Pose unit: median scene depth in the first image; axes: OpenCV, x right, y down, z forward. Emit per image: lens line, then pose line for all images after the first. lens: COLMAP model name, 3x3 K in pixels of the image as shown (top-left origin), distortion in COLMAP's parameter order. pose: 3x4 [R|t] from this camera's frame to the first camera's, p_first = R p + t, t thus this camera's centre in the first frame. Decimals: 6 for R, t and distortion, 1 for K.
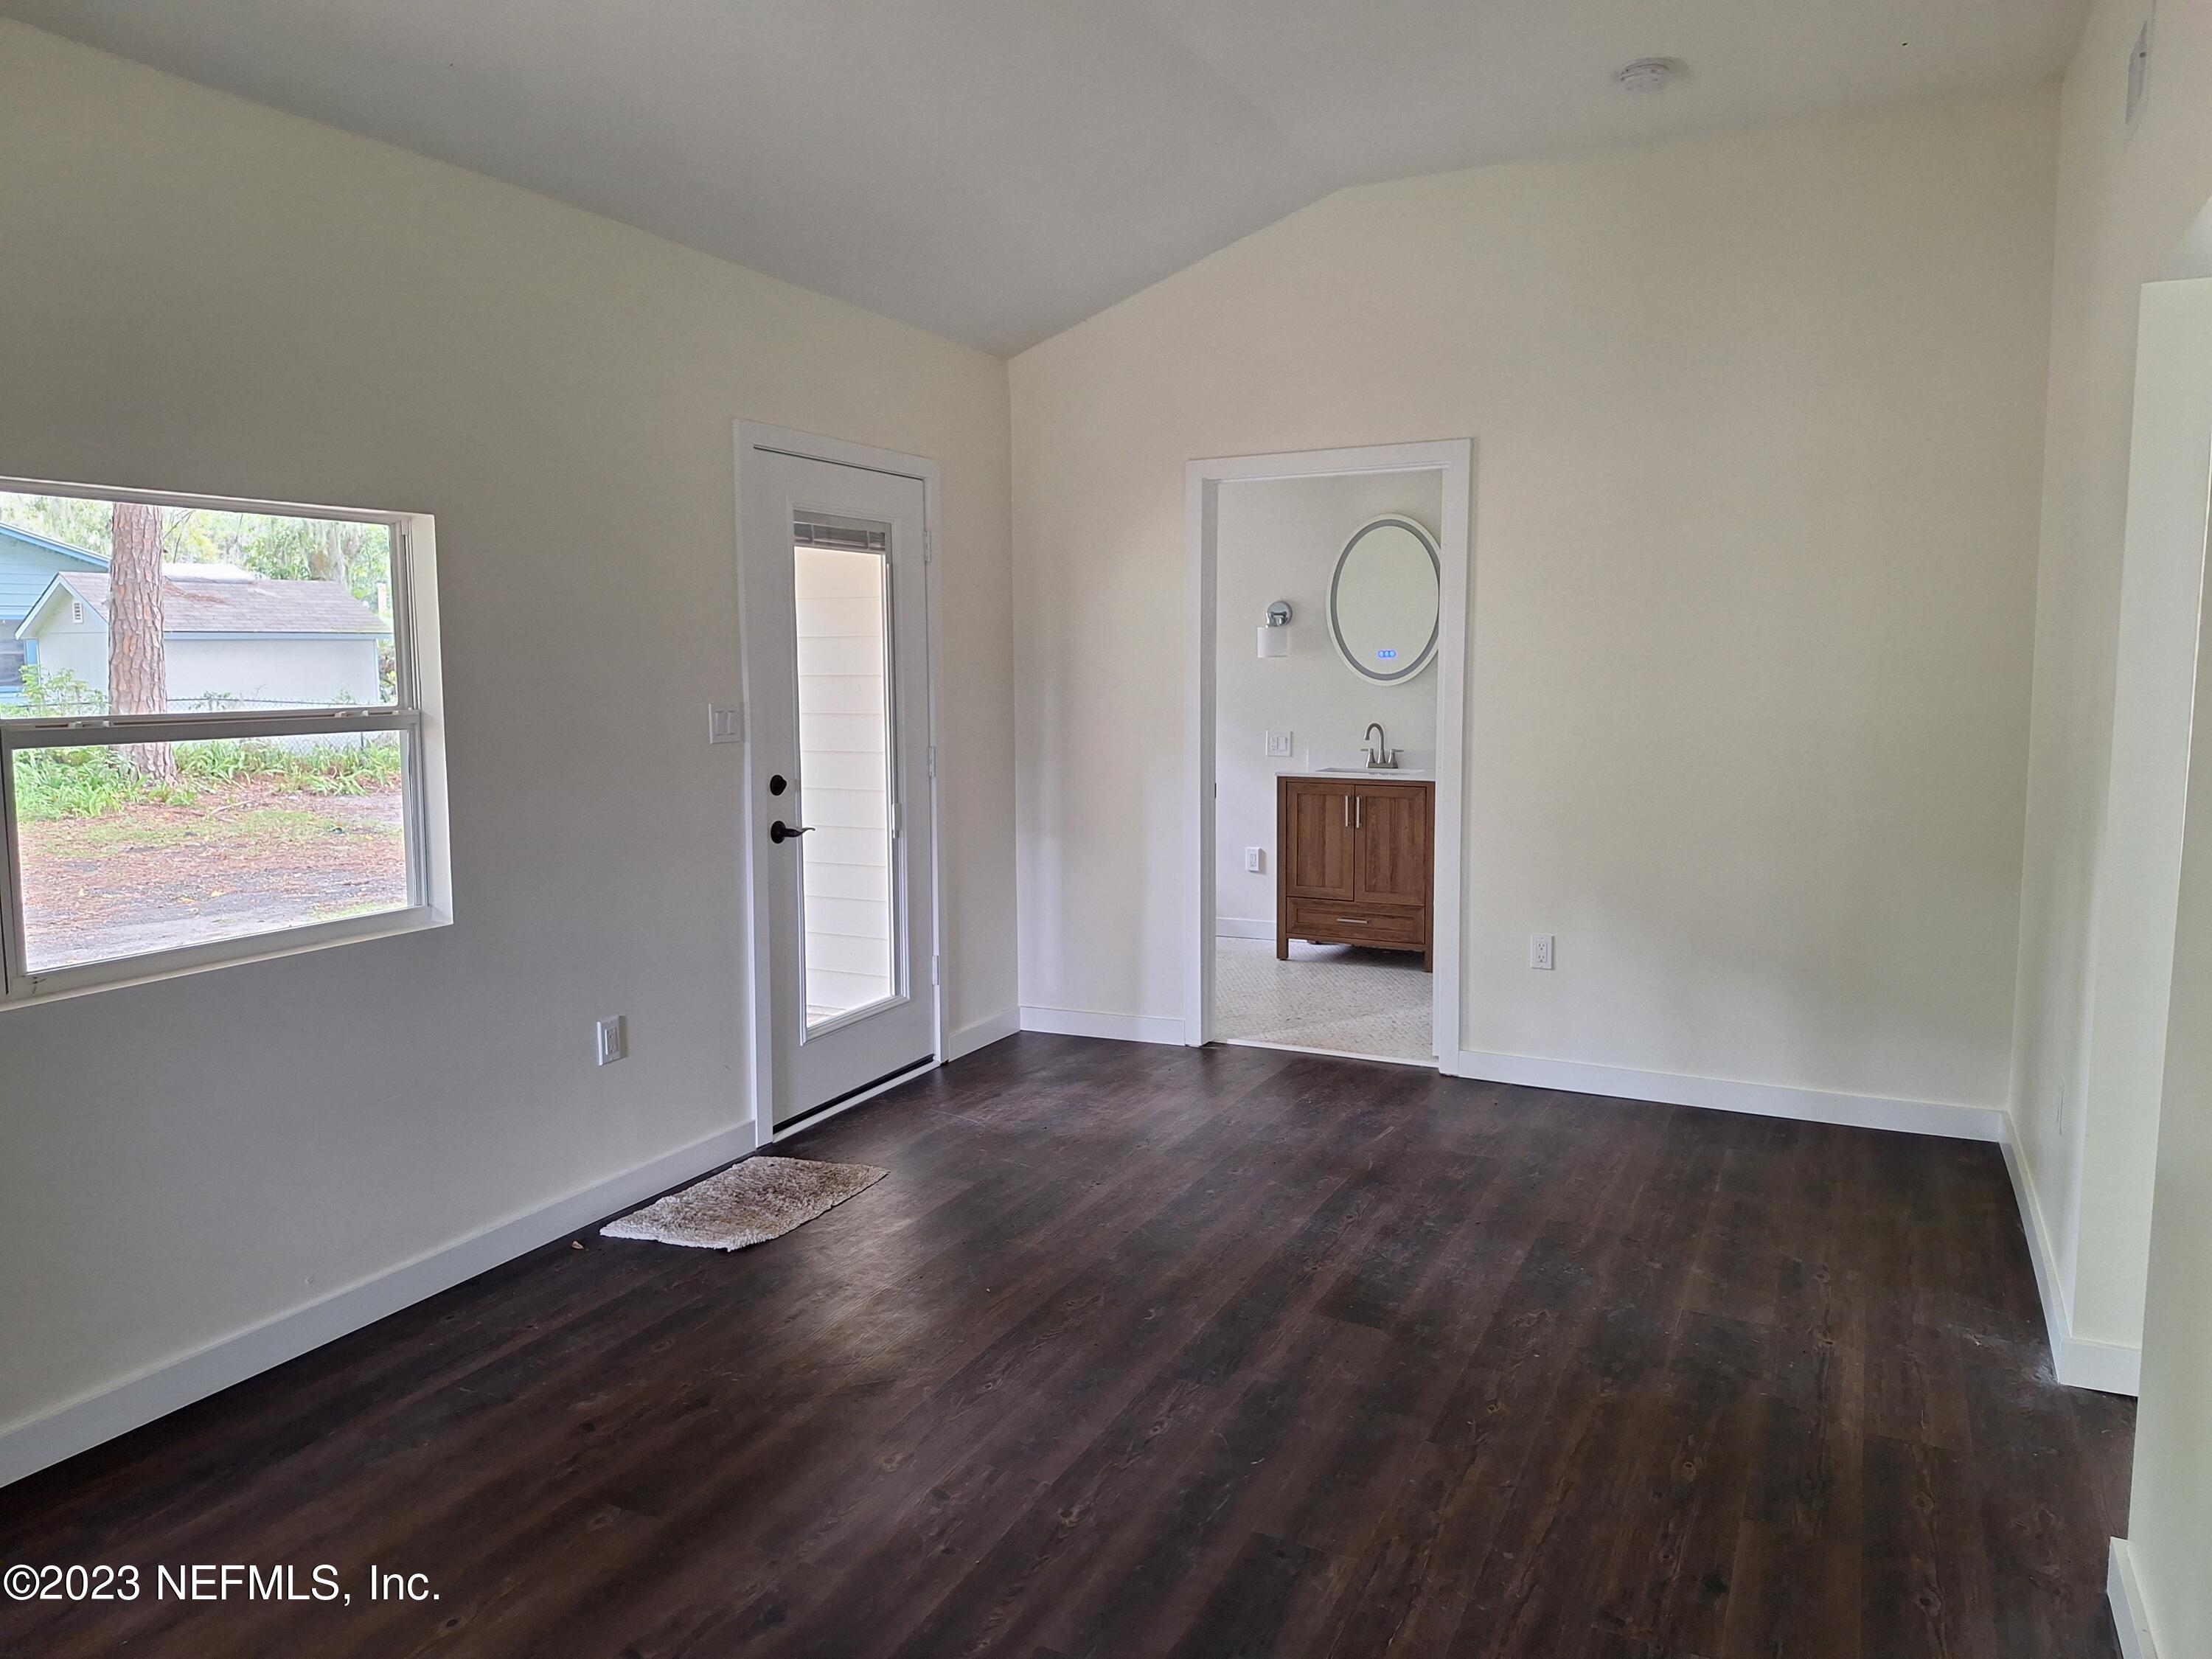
lens RADIAL K [[1547.8, 0, 1106.0], [0, 1547.8, 829.5], [0, 0, 1]] dist [0.002625, 0.000890]
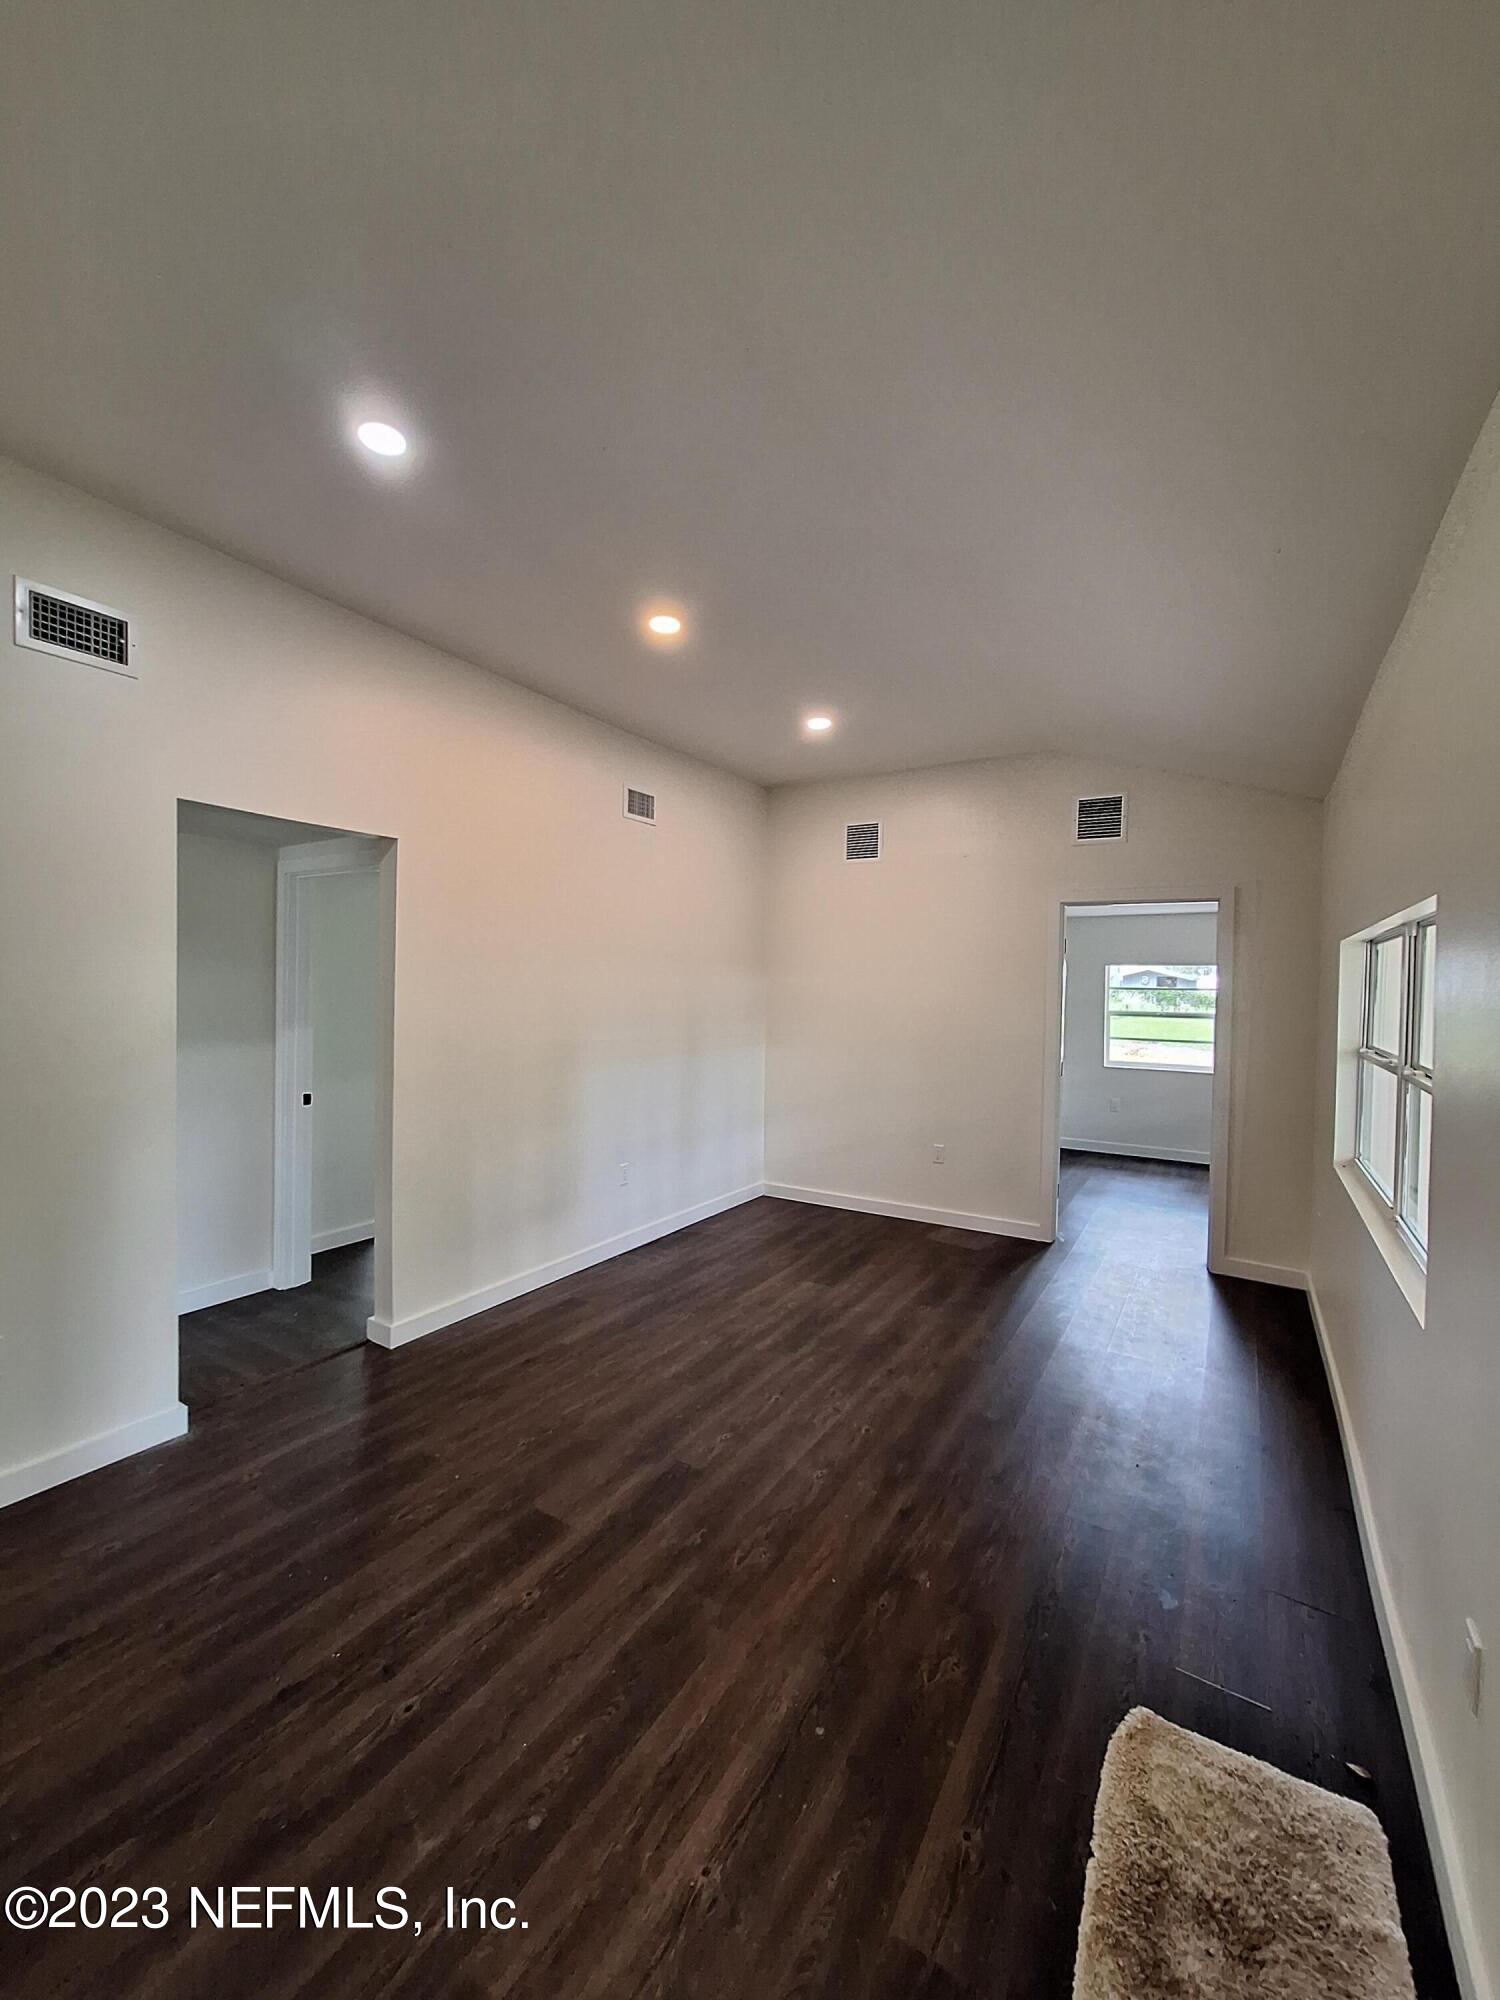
lens RADIAL K [[785.7, 0, 750.0], [0, 785.7, 1000.0], [0, 0, 1]] dist [-0.005786, -0.000241]
pose [[-0.995000, -0.018314, 0.098186, -0.064729], [-0.004712, 0.990559, 0.137009, -0.205363], [-0.099768, 0.135862, -0.985692, 1.533425]]
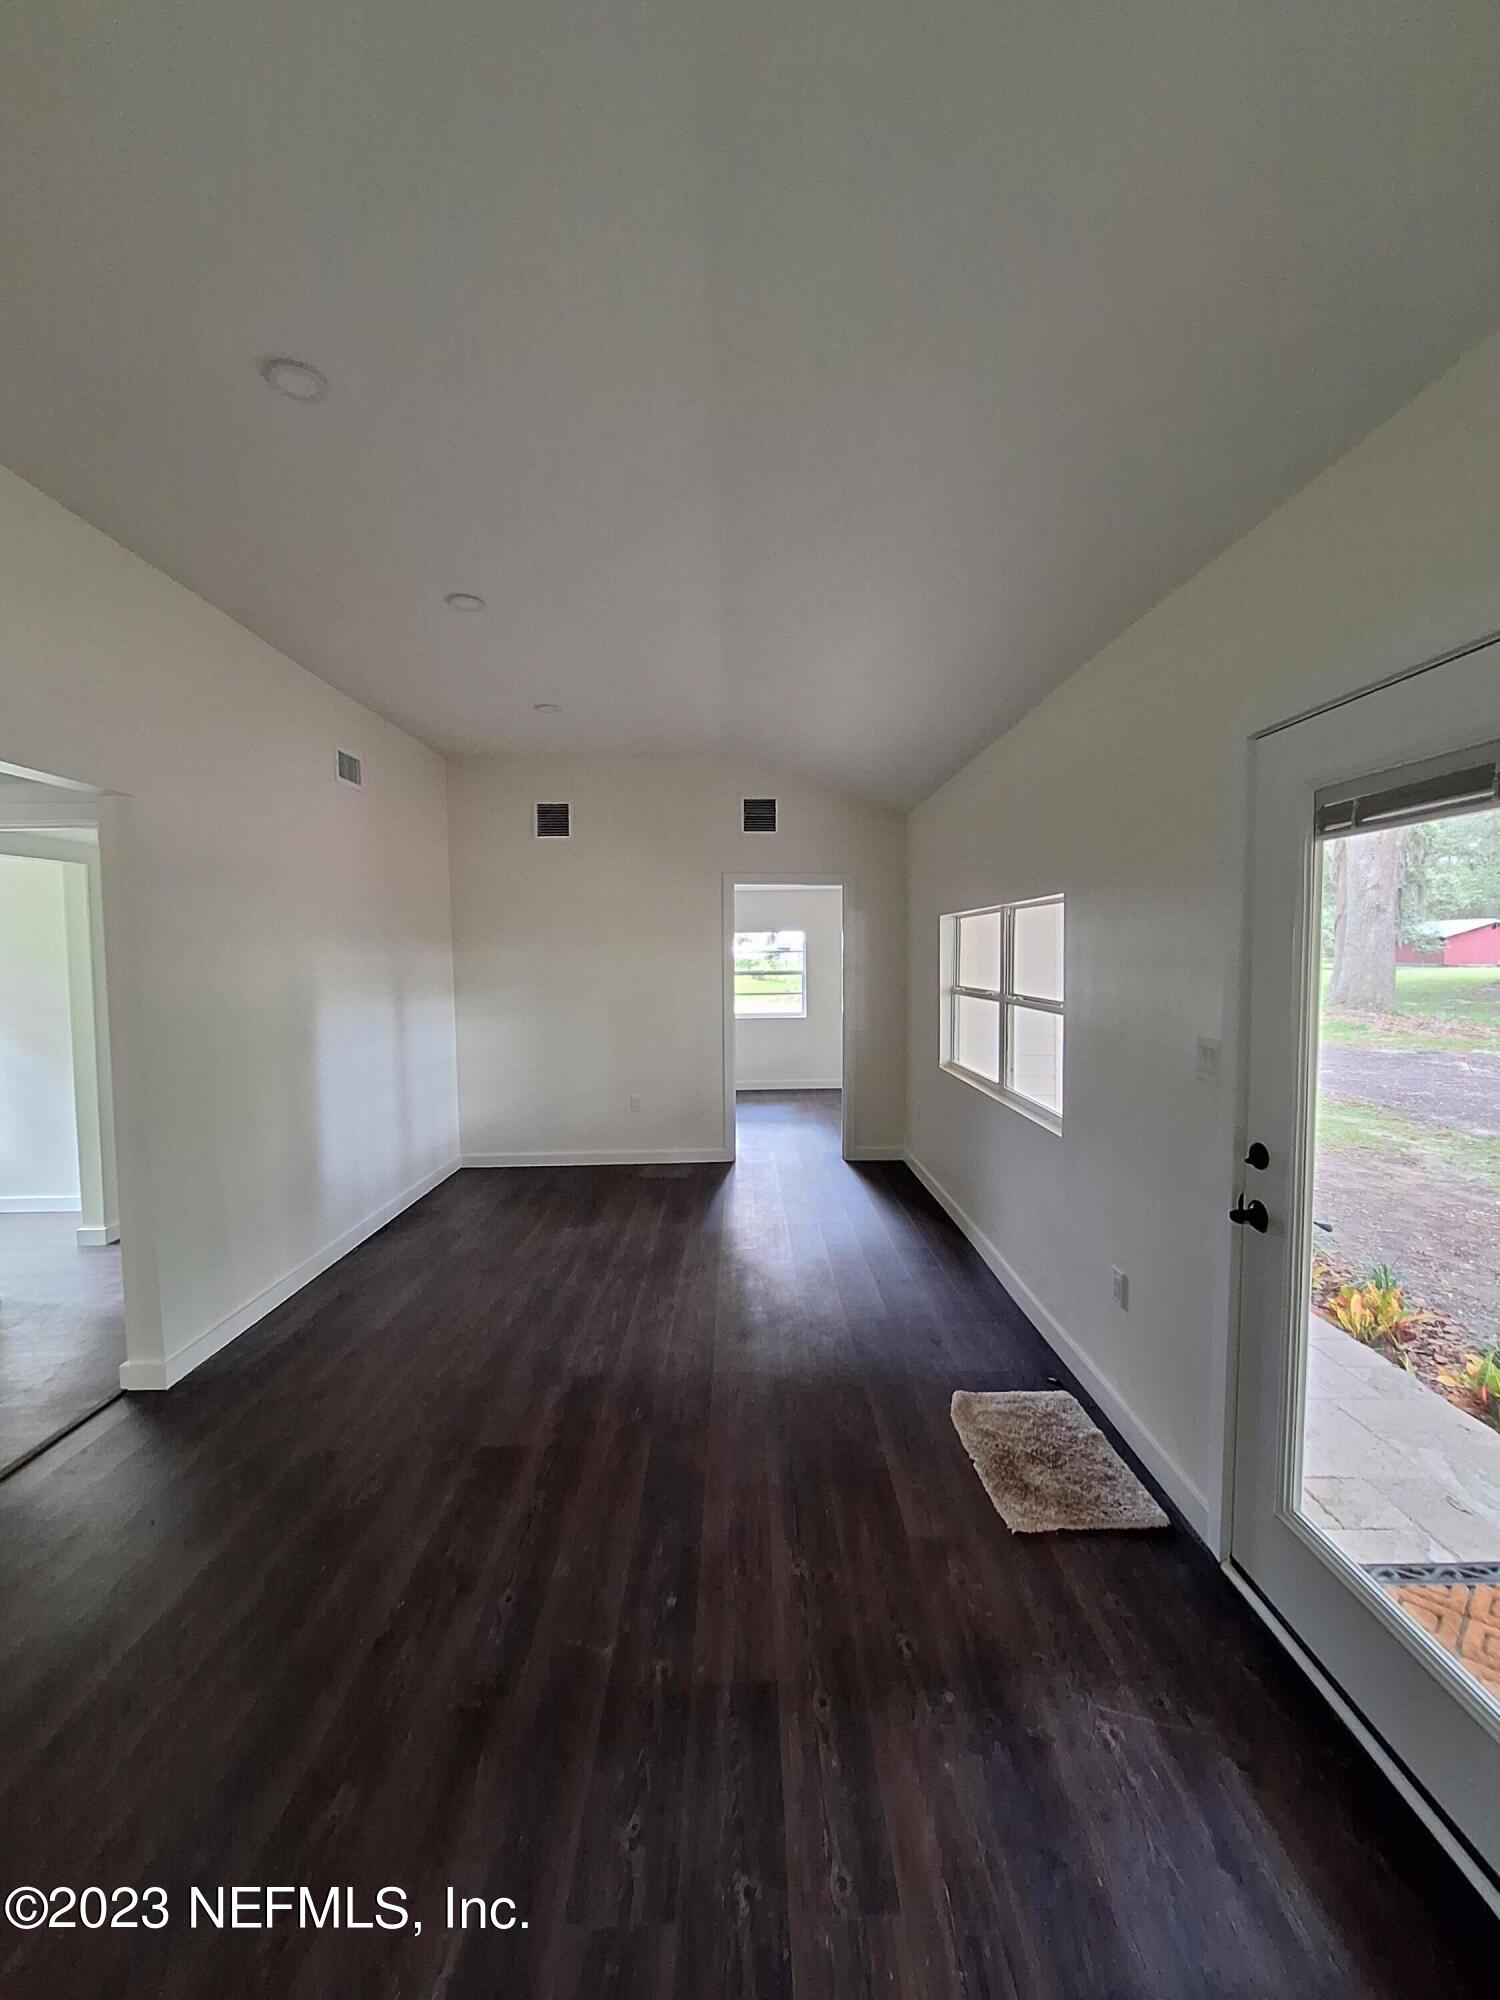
lens RADIAL K [[785.7, 0, 750.0], [0, 785.7, 1000.0], [0, 0, 1]] dist [-0.005786, -0.000241]
pose [[-0.892298, 0.038824, -0.449774, 0.258100], [-0.038890, 0.985981, 0.162262, -0.215002], [0.449768, 0.162278, -0.878279, 1.627400]]
